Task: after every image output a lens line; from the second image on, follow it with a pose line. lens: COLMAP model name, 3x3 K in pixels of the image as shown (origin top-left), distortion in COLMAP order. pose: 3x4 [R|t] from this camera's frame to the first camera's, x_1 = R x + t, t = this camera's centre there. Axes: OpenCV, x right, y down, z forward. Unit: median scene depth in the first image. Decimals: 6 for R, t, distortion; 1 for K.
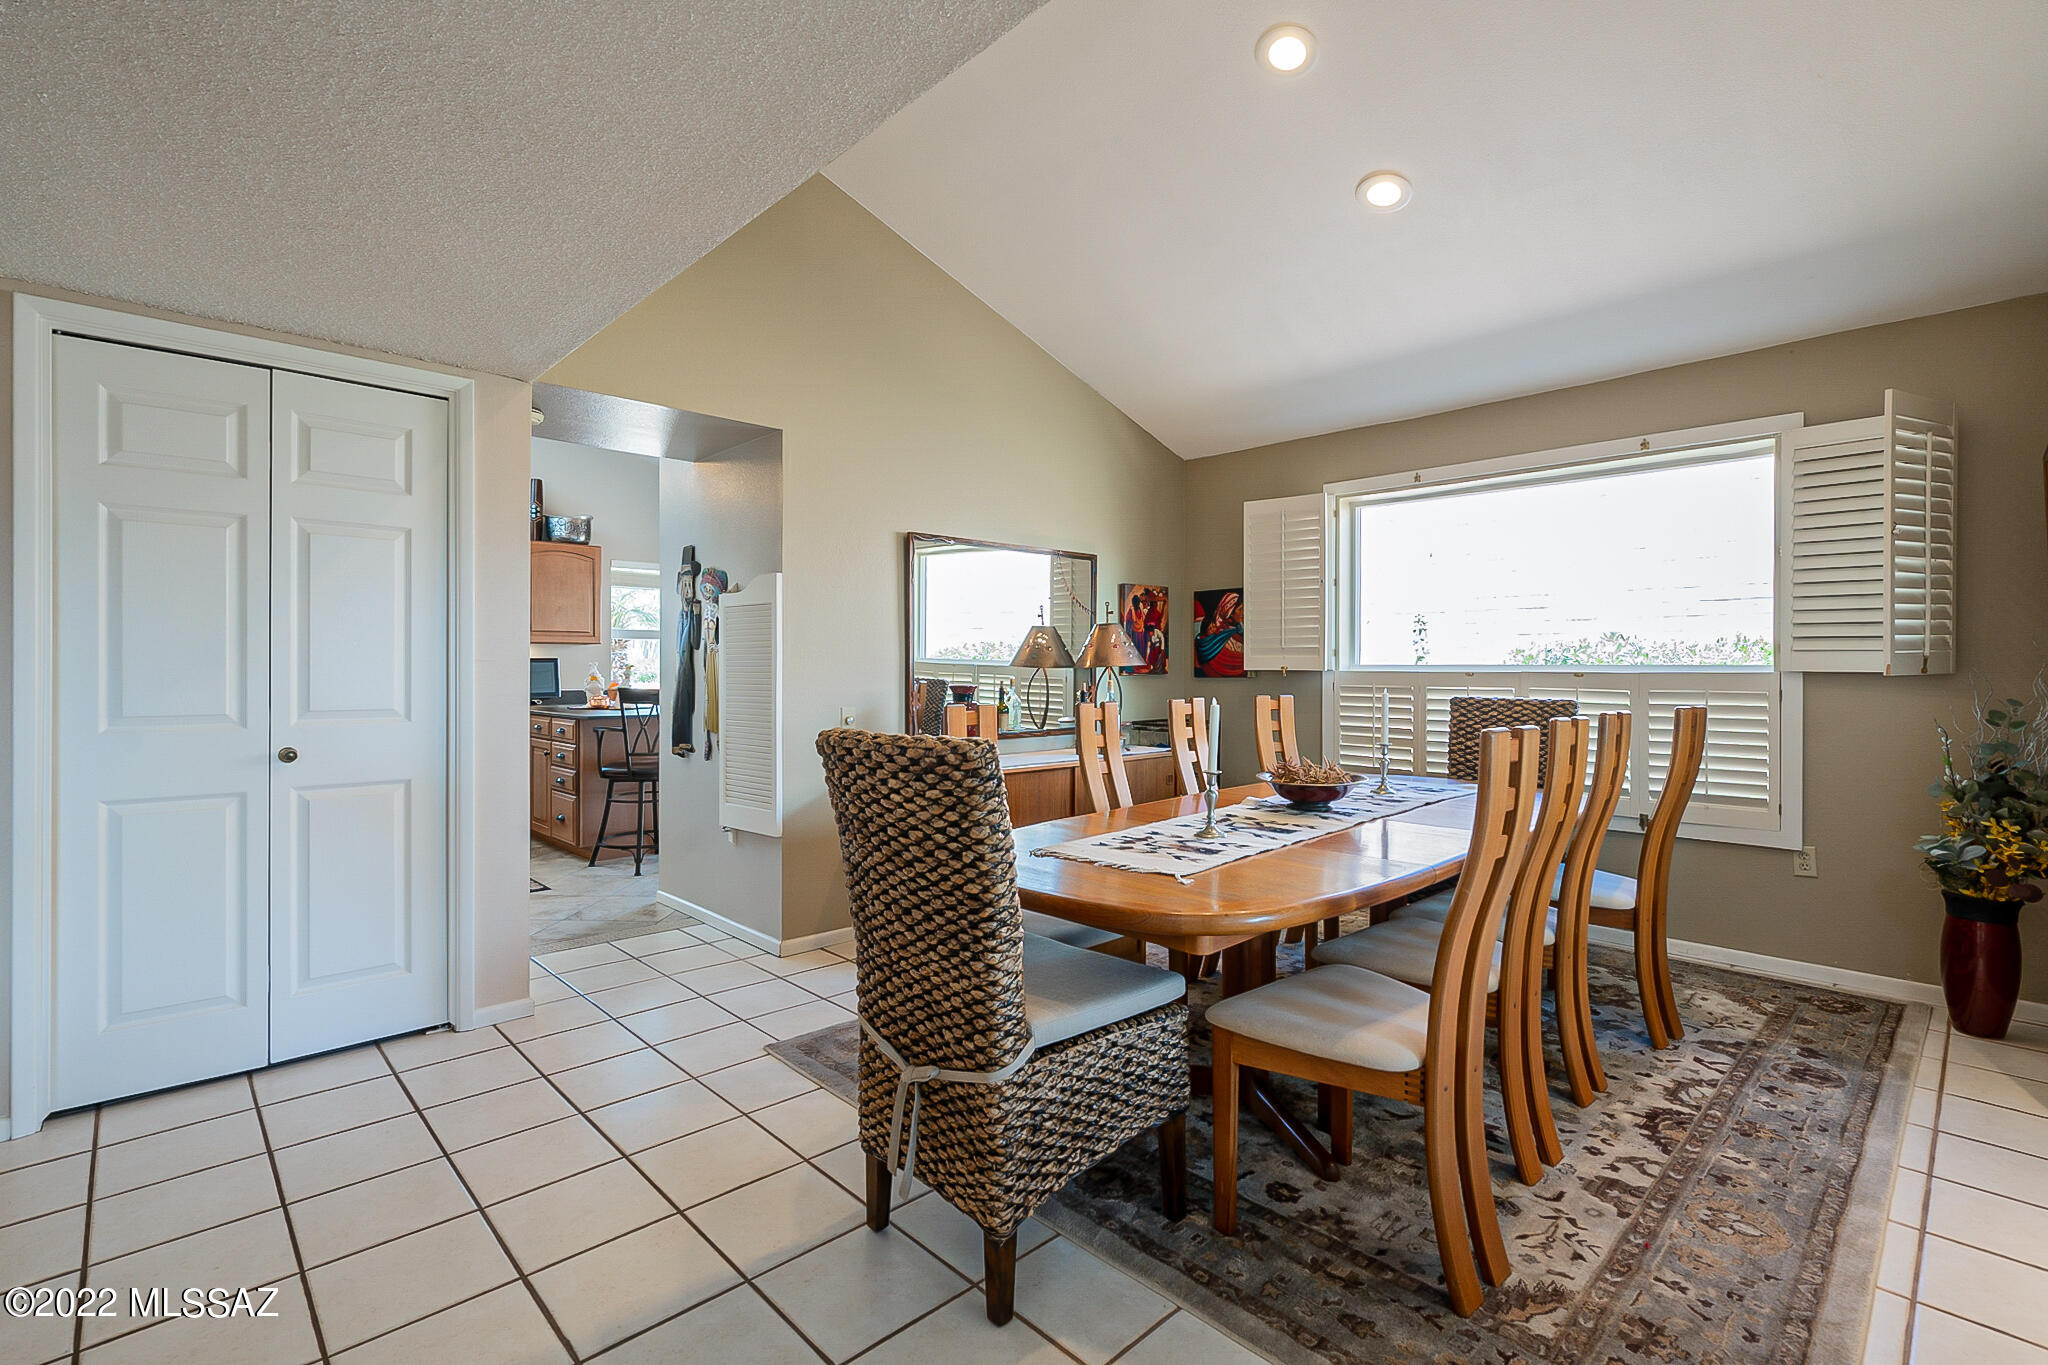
lens RADIAL K [[929.9, 0, 1014.5], [0, 929.9, 669.9], [0, 0, 1]] dist [-0.002191, 0.000304]
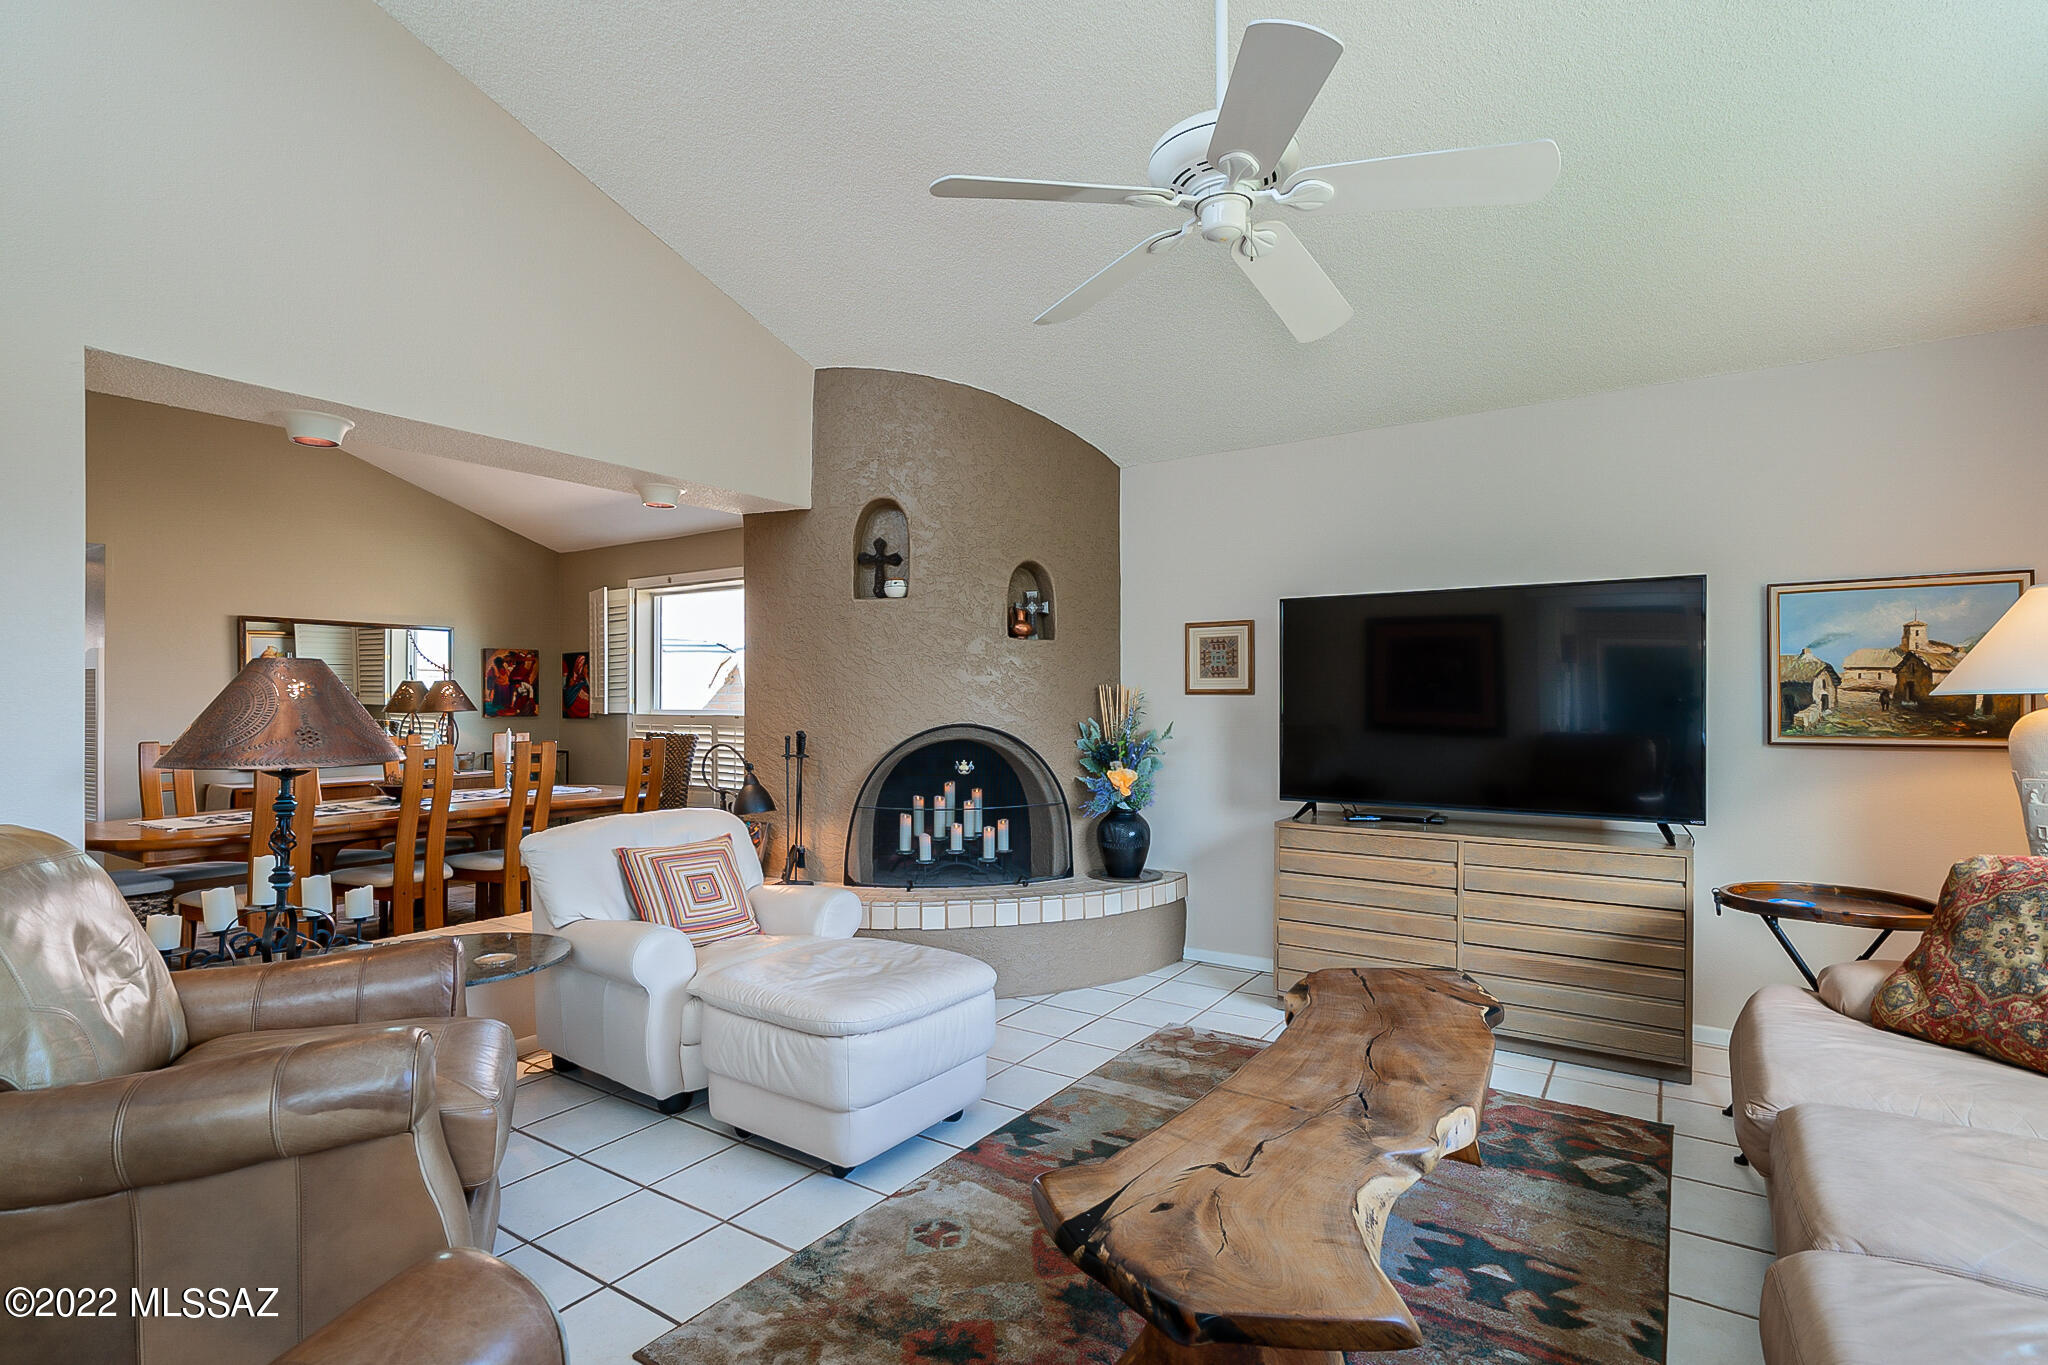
lens RADIAL K [[988.4, 0, 1024.1], [0, 988.4, 695.1], [0, 0, 1]] dist [-0.003675, 0.002809]
pose [[0.975206, -0.000914, 0.221299, 0.577525], [0.002341, 0.999978, -0.006188, -0.016431], [-0.221289, 0.006553, 0.975186, -0.565278]]
